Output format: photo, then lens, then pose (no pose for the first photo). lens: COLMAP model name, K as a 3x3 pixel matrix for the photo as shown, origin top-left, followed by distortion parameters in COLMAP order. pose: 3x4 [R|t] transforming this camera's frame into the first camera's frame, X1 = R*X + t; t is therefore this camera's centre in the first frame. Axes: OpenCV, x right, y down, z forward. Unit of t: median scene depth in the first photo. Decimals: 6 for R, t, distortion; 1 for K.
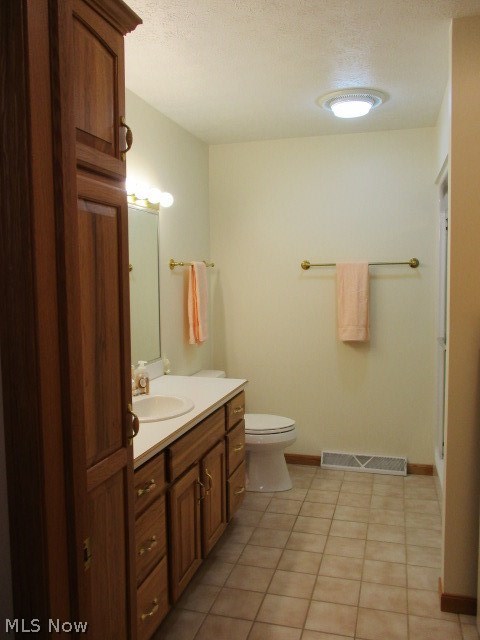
lens RADIAL K [[535.7, 0, 239.9], [0, 535.7, 314.9], [0, 0, 1]] dist [-0.022591, 0.002893]
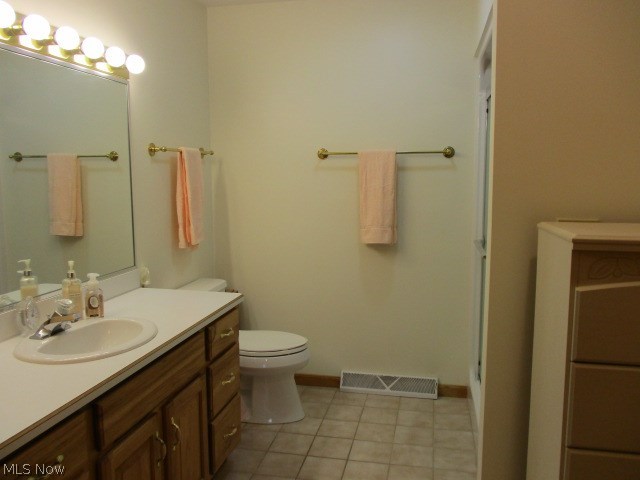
lens RADIAL K [[535.7, 0, 320.0], [0, 535.7, 240.0], [0, 0, 1]] dist [-0.022591, 0.002893]
pose [[0.997274, -0.001404, 0.073772, 0.061349], [-0.002256, 0.998771, 0.049503, 0.000576], [-0.073751, -0.049534, 0.996046, 0.169844]]
